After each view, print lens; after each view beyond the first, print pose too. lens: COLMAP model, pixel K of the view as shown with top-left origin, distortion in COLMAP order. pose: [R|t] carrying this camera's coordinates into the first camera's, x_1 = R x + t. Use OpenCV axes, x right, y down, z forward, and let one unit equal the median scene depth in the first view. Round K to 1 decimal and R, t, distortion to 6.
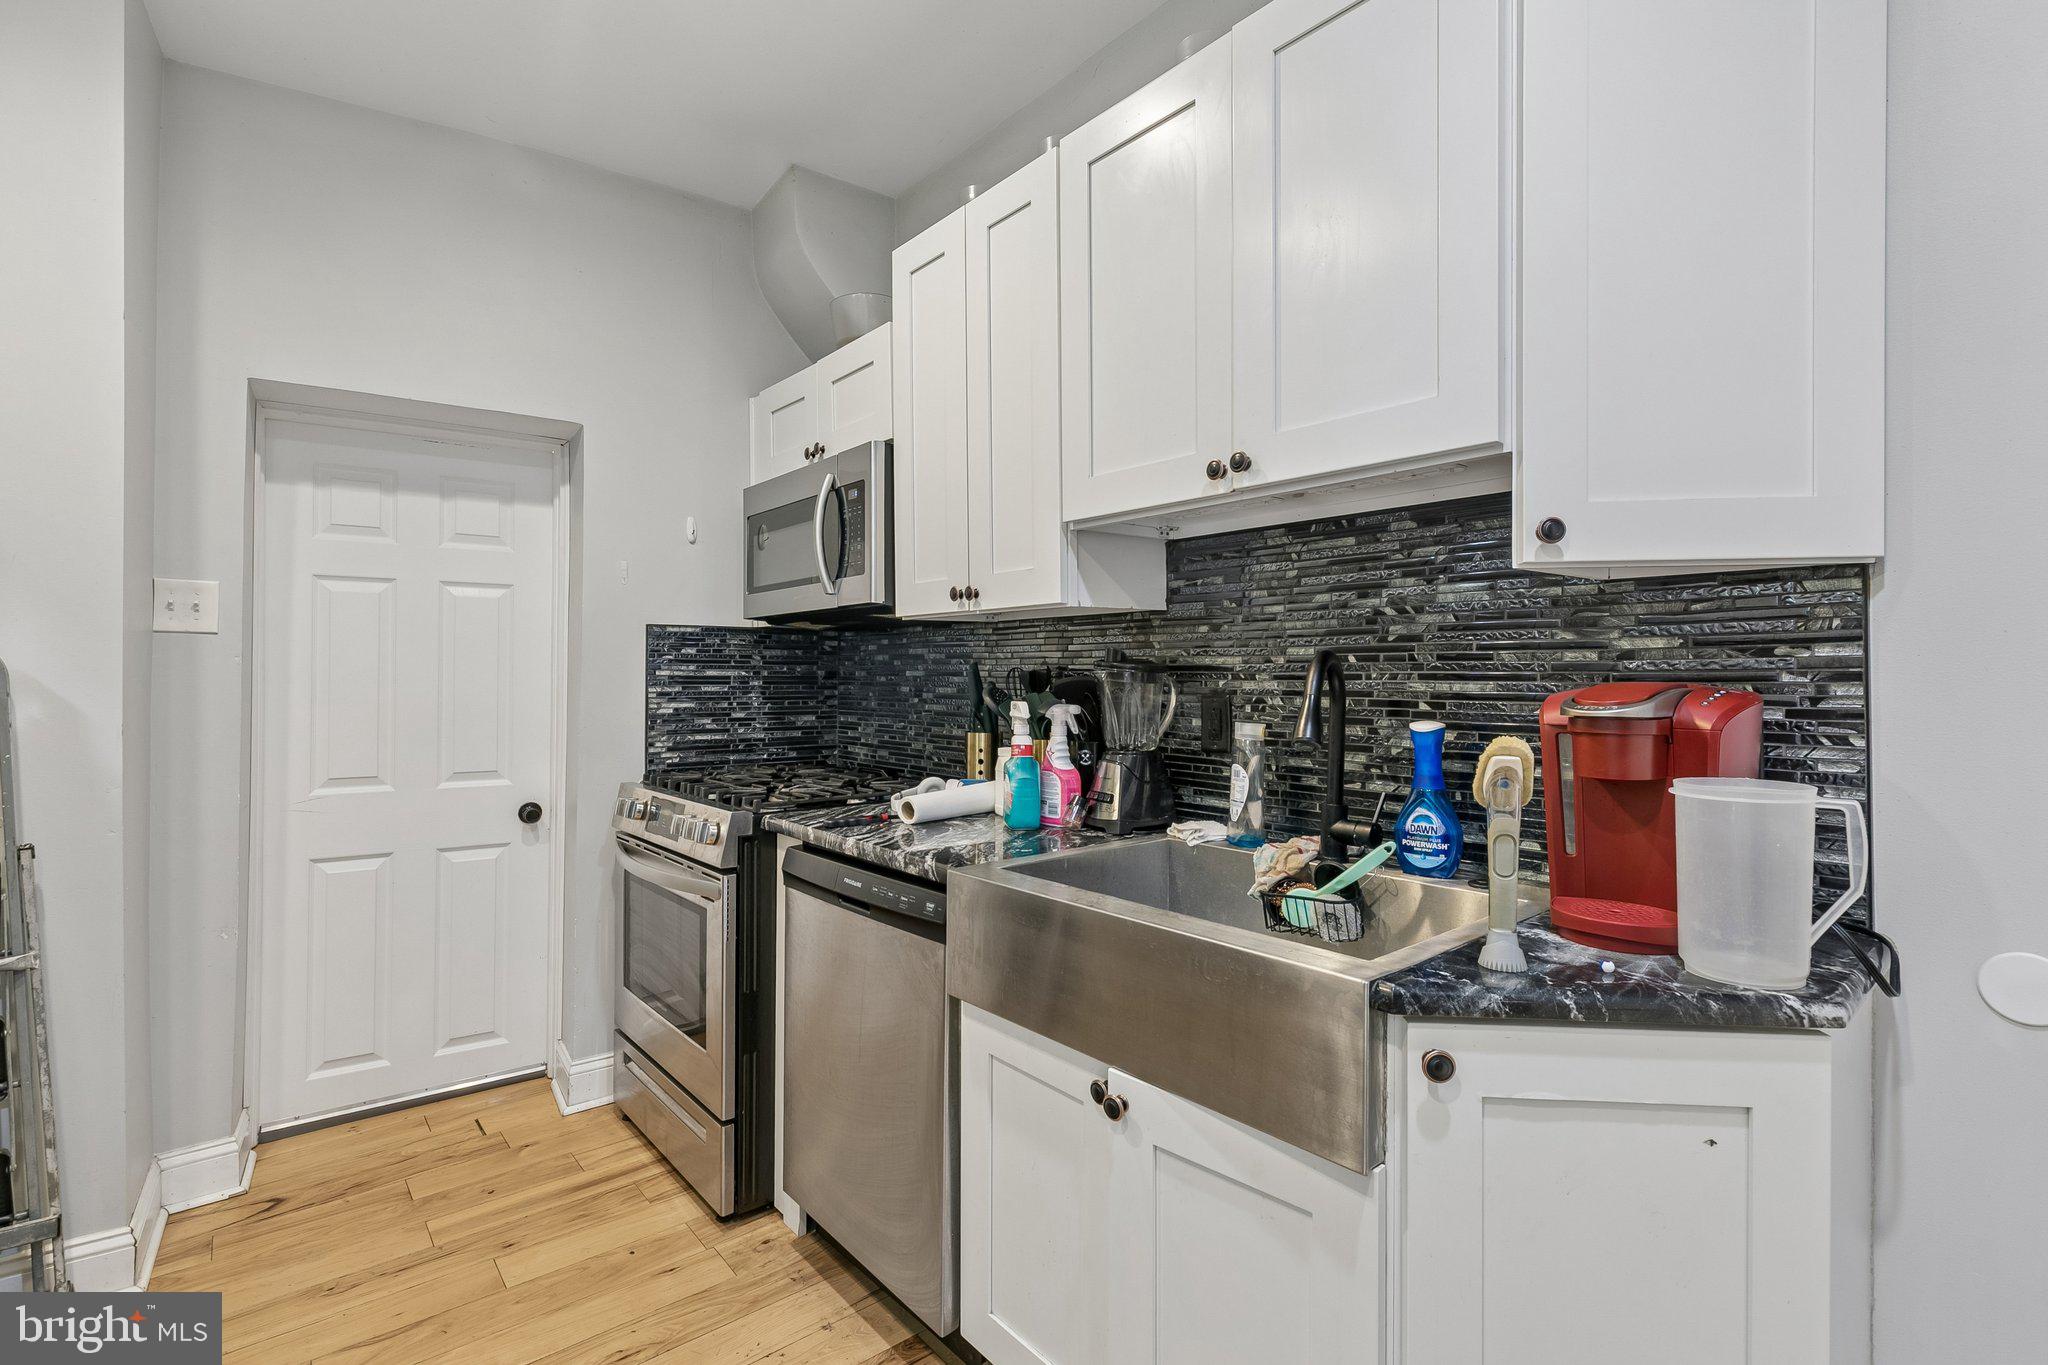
lens RADIAL K [[949.5, 0, 1018.6], [0, 949.5, 673.9], [0, 0, 1]] dist [0.011448, -0.001746]
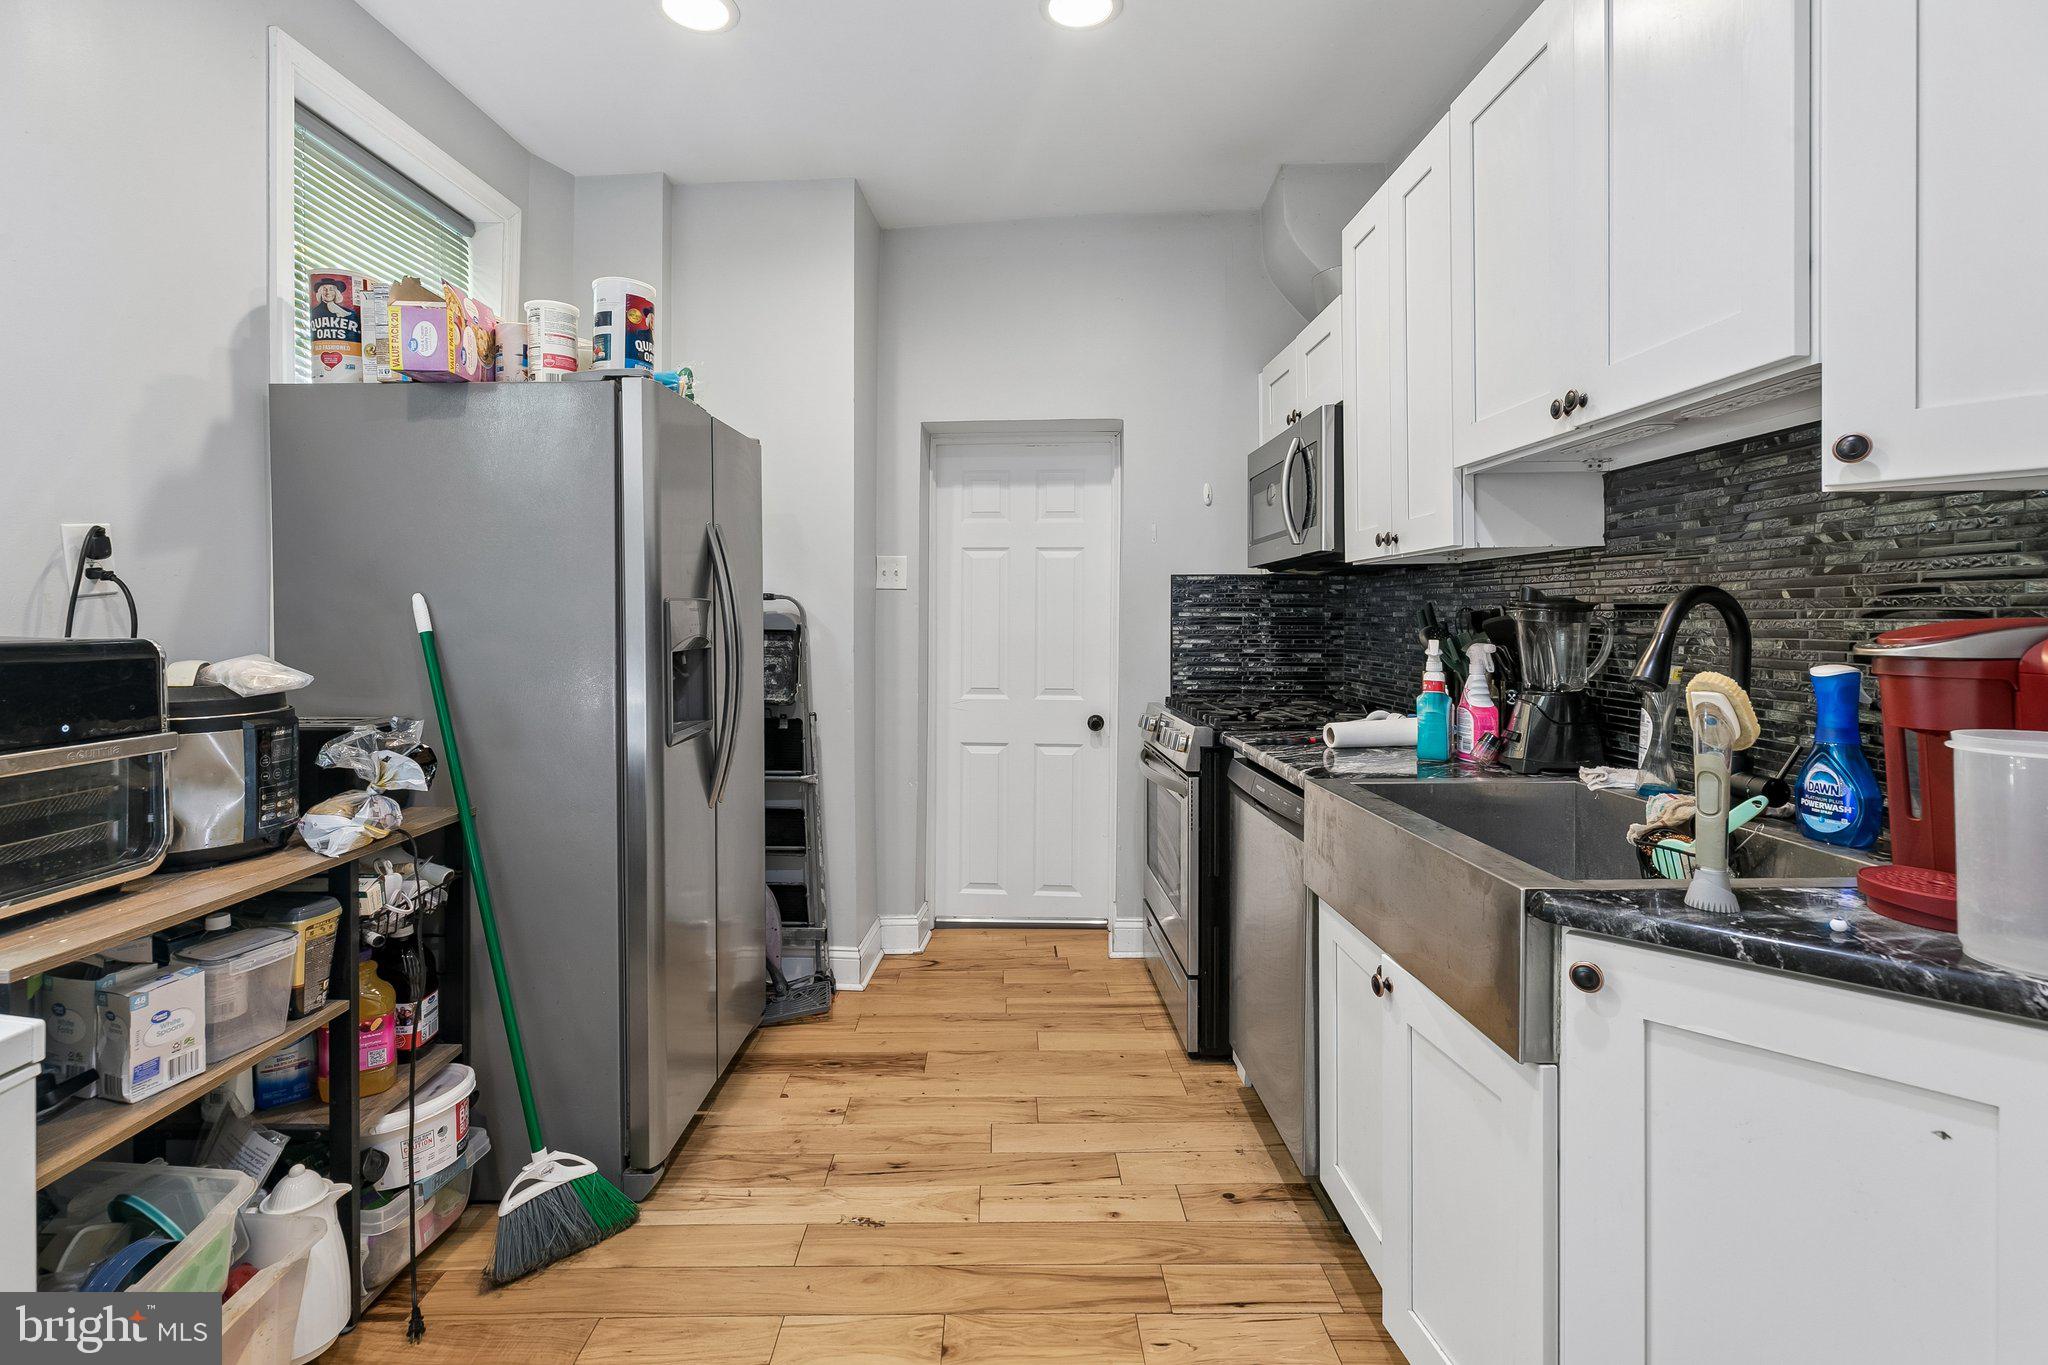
lens RADIAL K [[949.5, 0, 1017.7], [0, 949.5, 621.5], [0, 0, 1]] dist [0.011448, -0.001746]
pose [[0.784642, 0.001872, -0.619946, 0.289549], [0.000217, 0.999995, 0.003295, 0.005126], [0.619949, -0.002720, 0.784637, -0.110536]]
